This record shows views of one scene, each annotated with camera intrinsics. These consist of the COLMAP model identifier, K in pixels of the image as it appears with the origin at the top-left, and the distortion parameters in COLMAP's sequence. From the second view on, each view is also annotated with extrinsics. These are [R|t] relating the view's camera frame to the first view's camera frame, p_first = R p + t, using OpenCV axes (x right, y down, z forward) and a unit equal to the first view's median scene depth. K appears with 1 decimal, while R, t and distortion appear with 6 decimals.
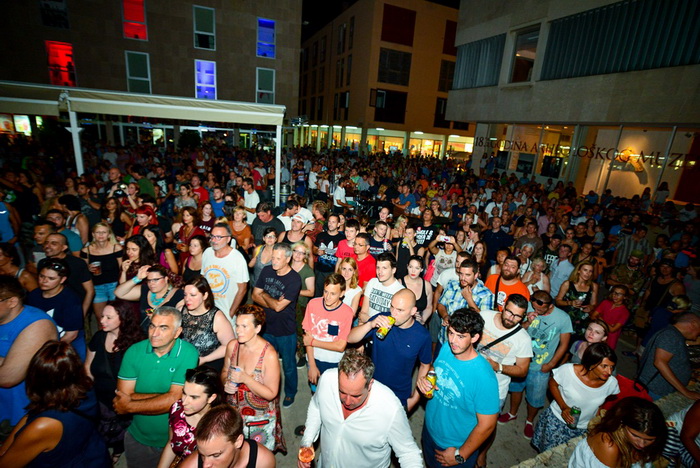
lens RADIAL K [[360.4, 0, 364.1], [0, 360.4, 232.9], [0, 0, 1]] dist [-0.001313, 0.000355]
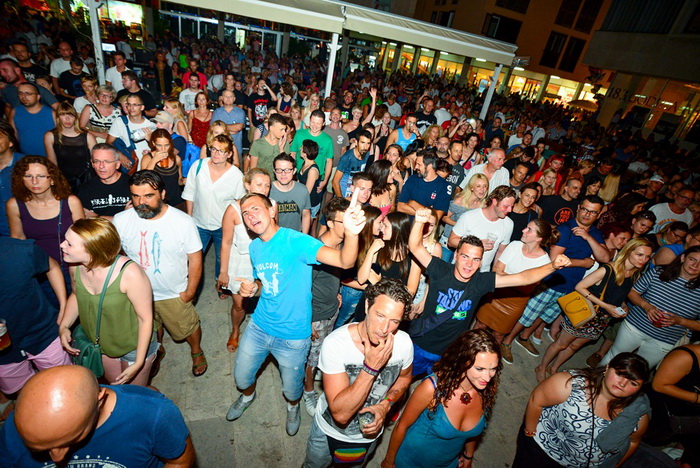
lens RADIAL K [[370.8, 0, 350.0], [0, 370.8, 234.0], [0, 0, 1]] dist [-0.003358, -0.000243]
pose [[0.991405, 0.067611, 0.112007, -0.575612], [-0.090219, 0.973306, 0.211037, -0.043263], [-0.094749, -0.219329, 0.971039, 0.040522]]
